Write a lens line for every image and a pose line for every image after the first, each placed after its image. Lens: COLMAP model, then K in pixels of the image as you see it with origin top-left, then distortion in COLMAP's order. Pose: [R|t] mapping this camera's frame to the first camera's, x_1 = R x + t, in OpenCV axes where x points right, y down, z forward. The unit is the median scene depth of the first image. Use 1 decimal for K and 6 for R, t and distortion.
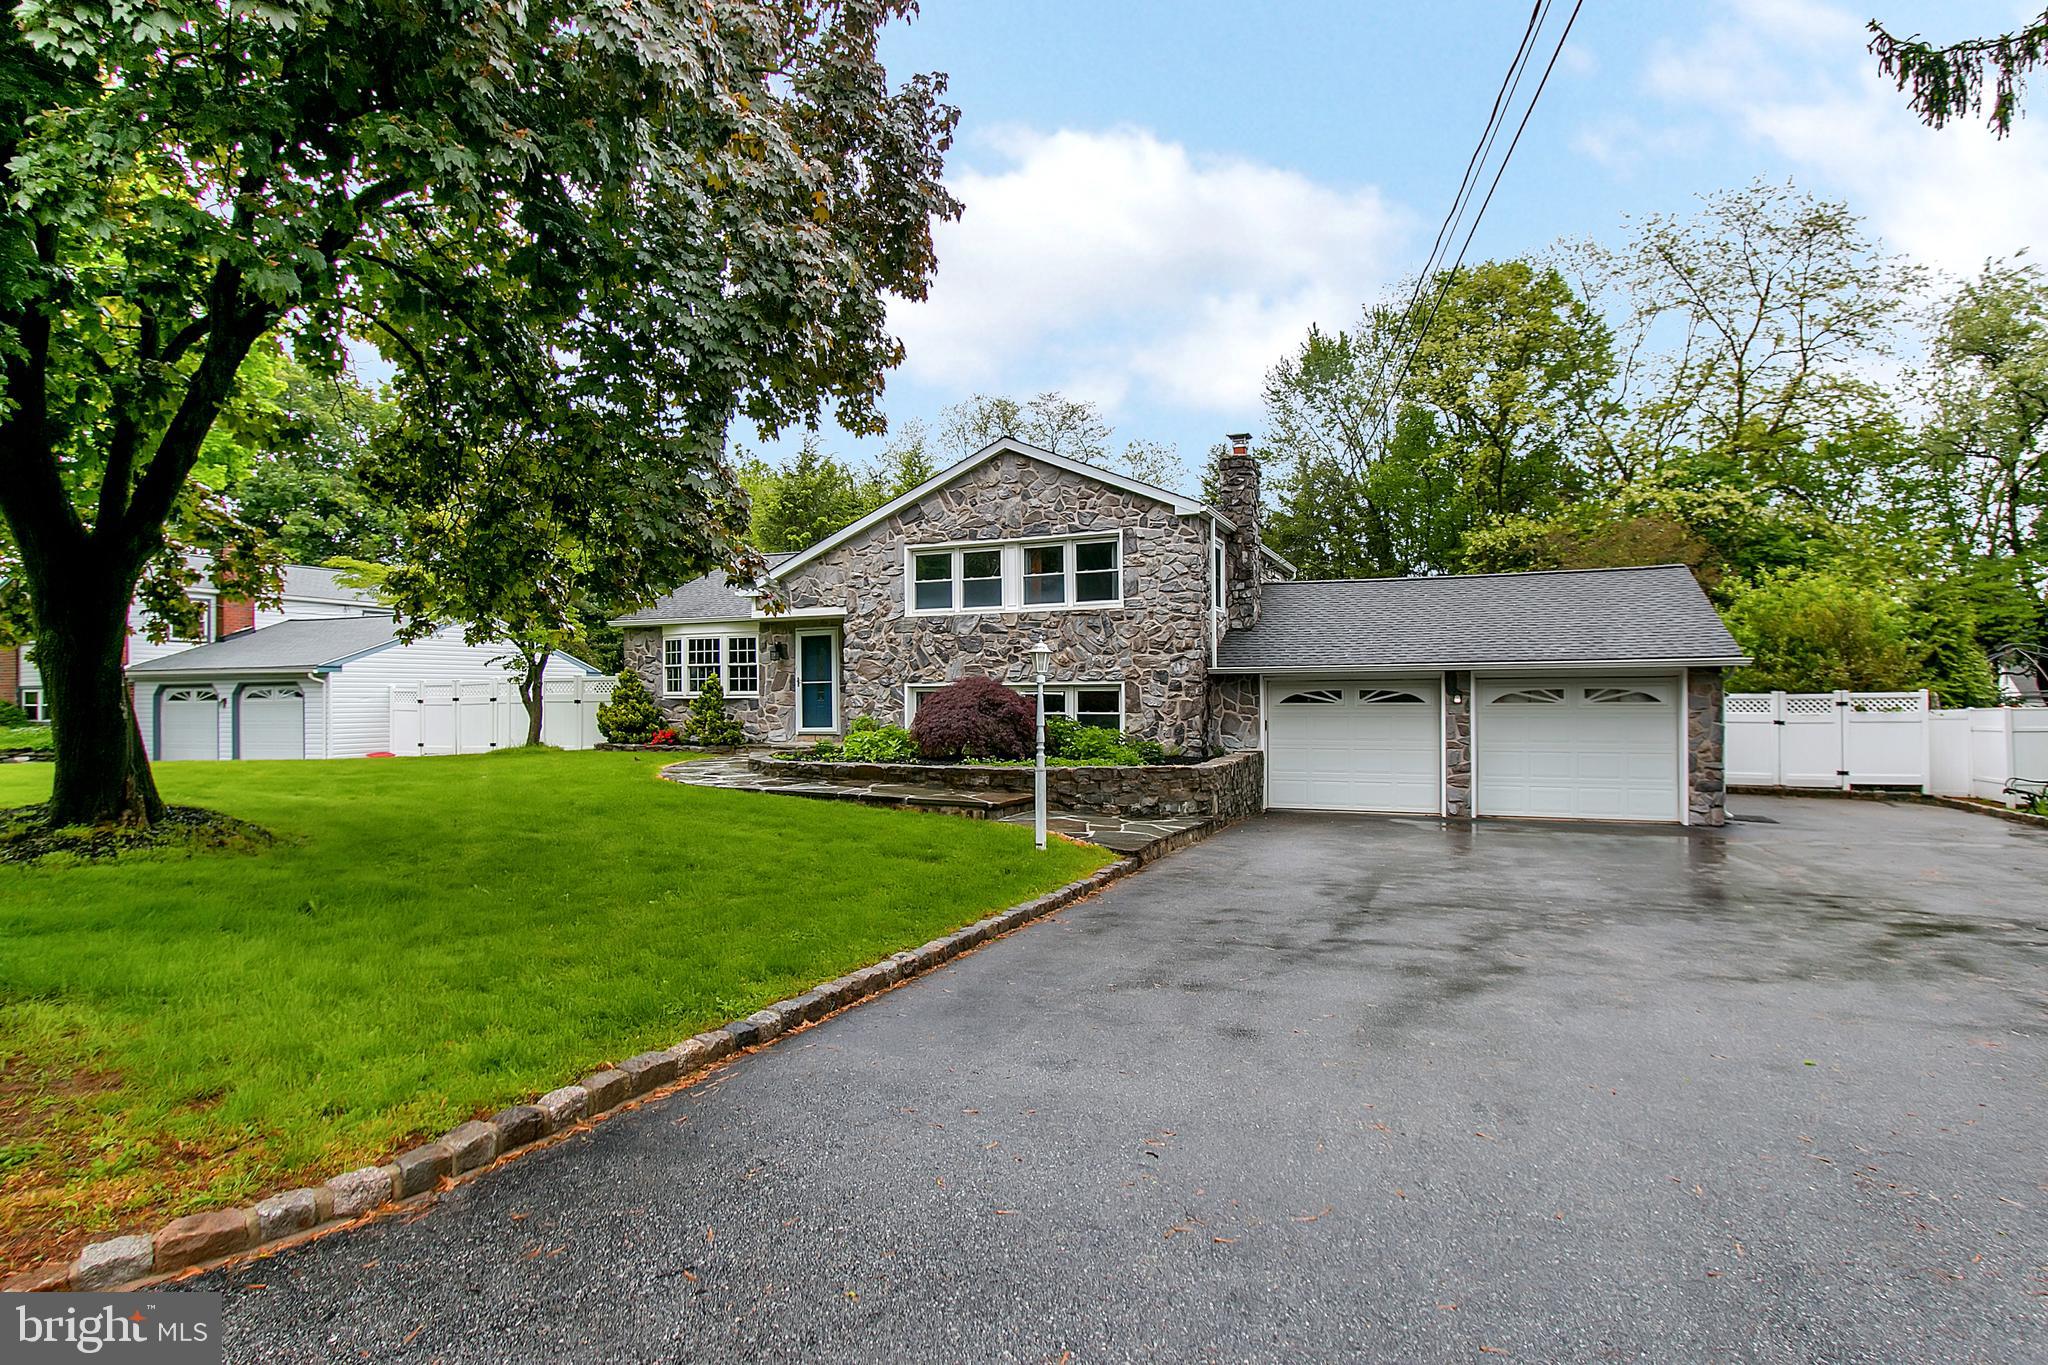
lens RADIAL K [[1089.2, 0, 1027.7], [0, 1089.2, 690.9], [0, 0, 1]] dist [-0.006598, 0.000875]
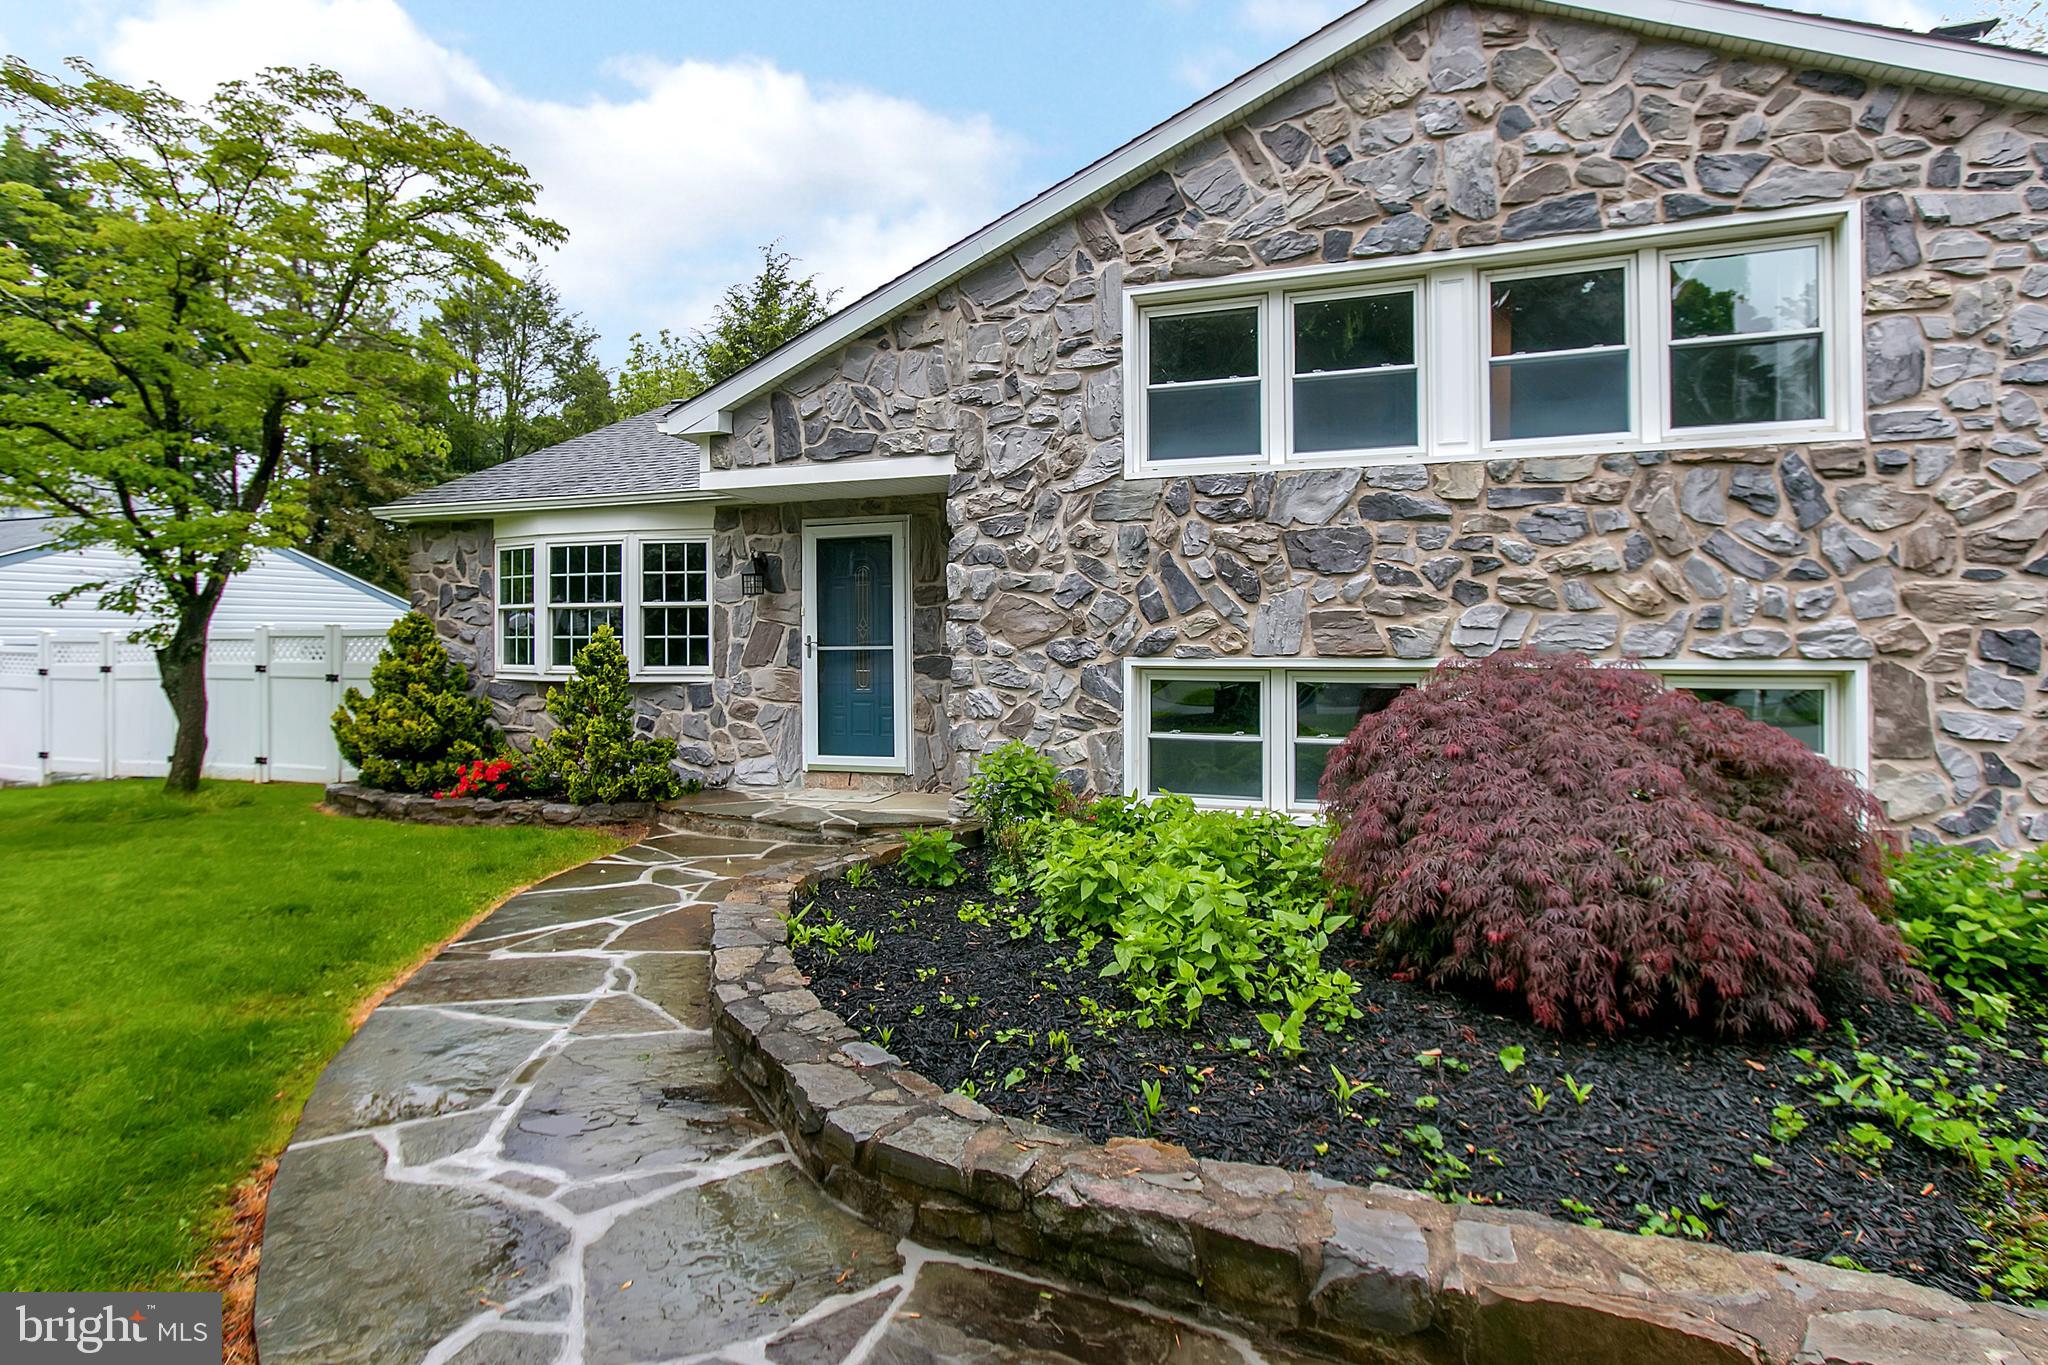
lens RADIAL K [[1087.2, 0, 1010.1], [0, 1087.2, 636.8], [0, 0, 1]] dist [-0.009851, 0.002621]
pose [[0.998493, 0.004502, 0.054686, -0.176007], [-0.004643, 0.999986, 0.002455, -0.015240], [-0.054674, -0.002705, 0.998501, 0.648644]]
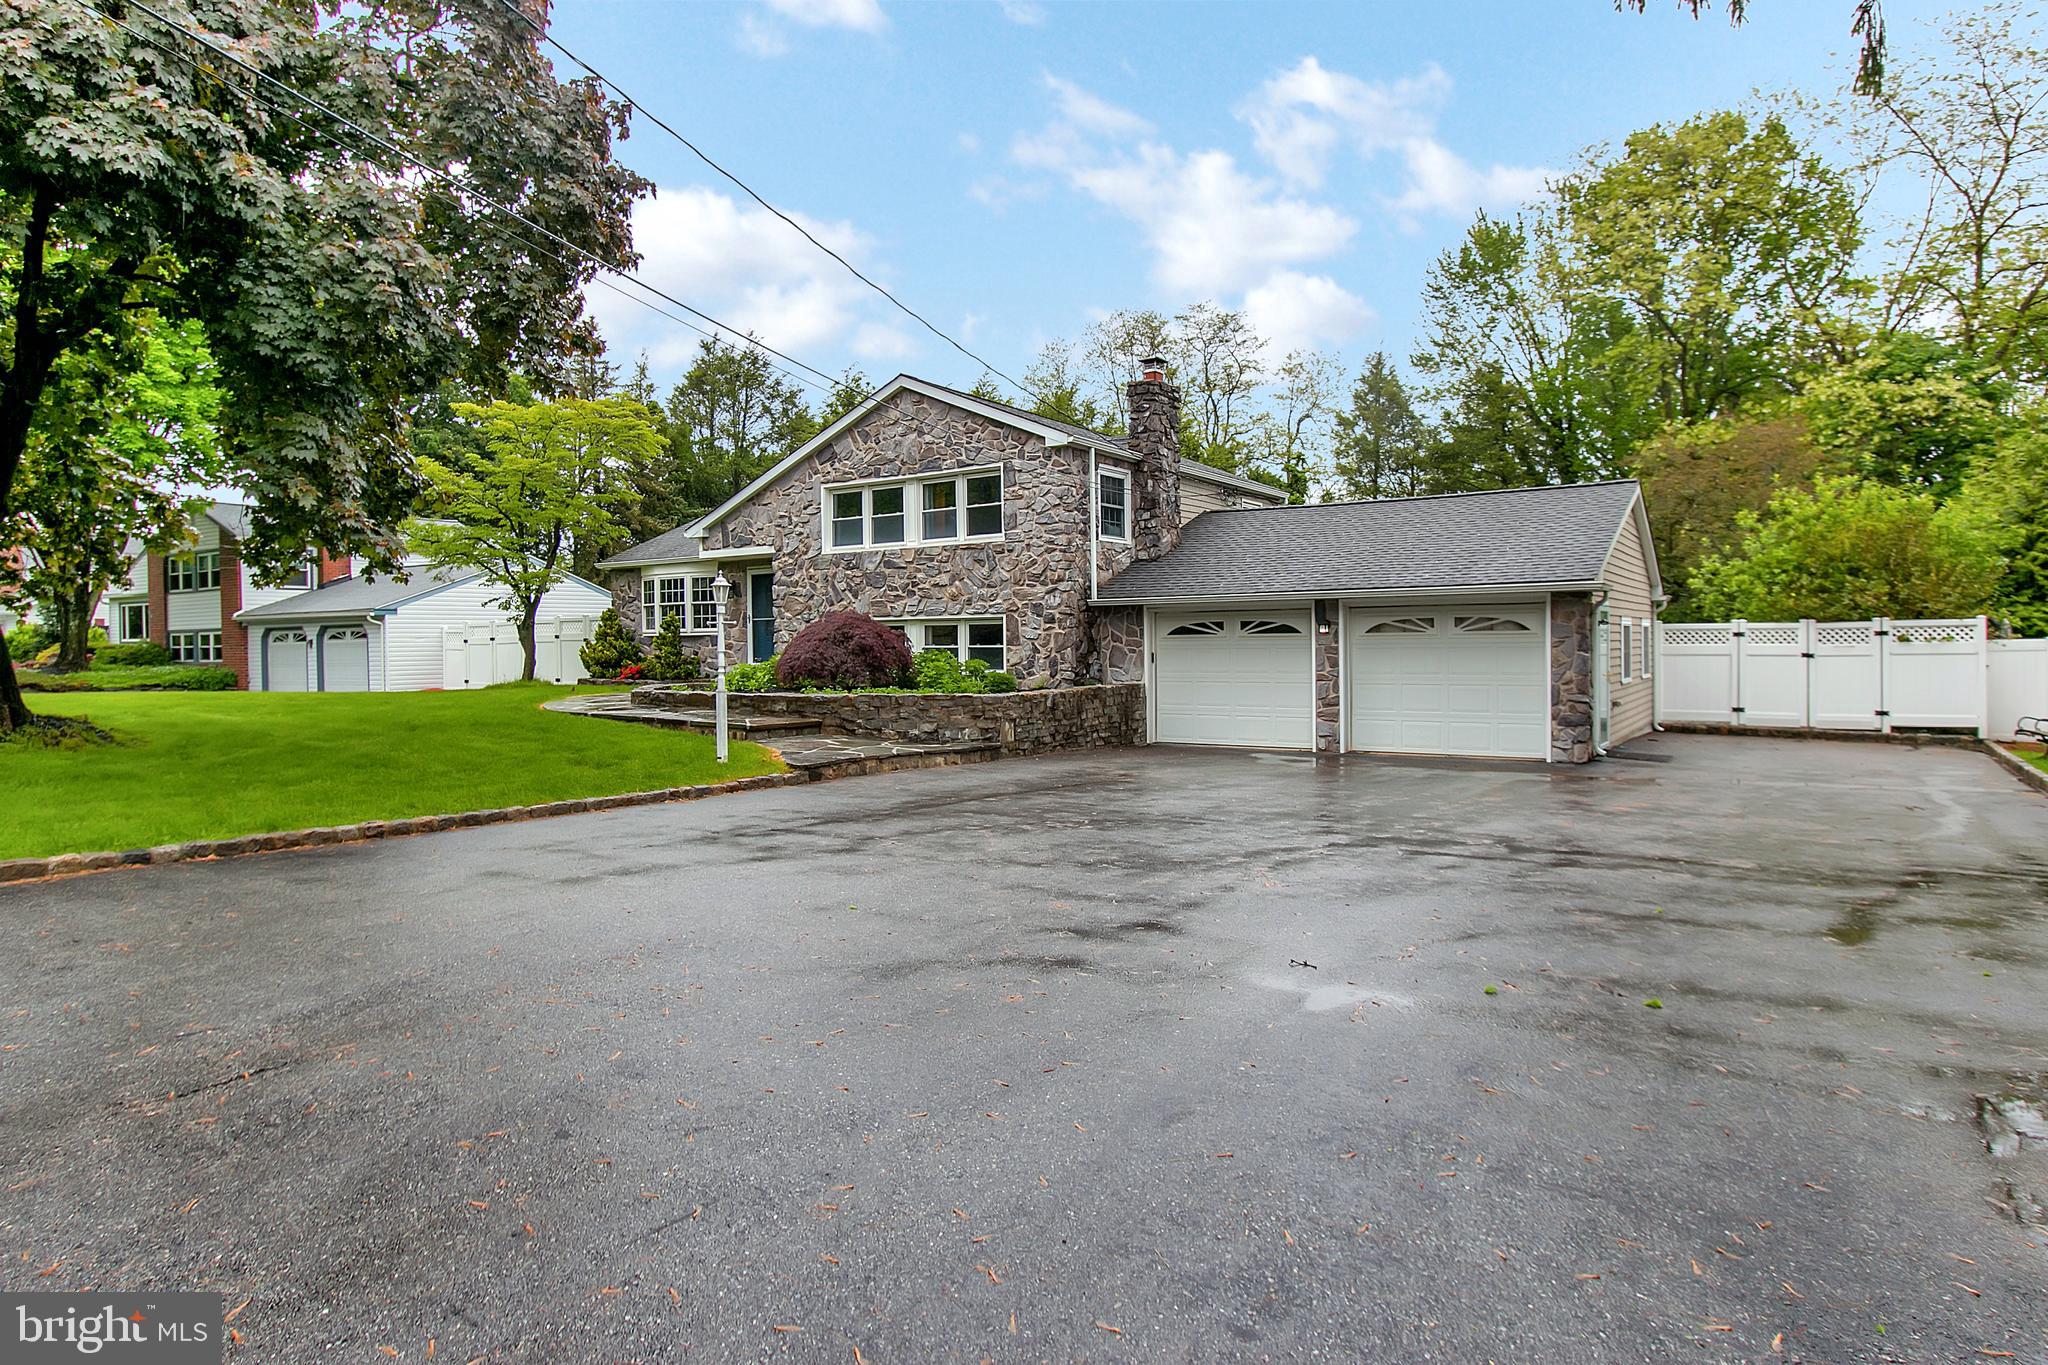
lens RADIAL K [[1194.0, 0, 1016.9], [0, 1194.0, 653.5], [0, 0, 1]] dist [-0.004810, -0.000840]
pose [[0.980436, -0.003445, -0.196807, 0.296718], [0.006782, 0.999844, 0.016286, 0.008937], [0.196721, -0.017302, 0.980307, -0.072360]]
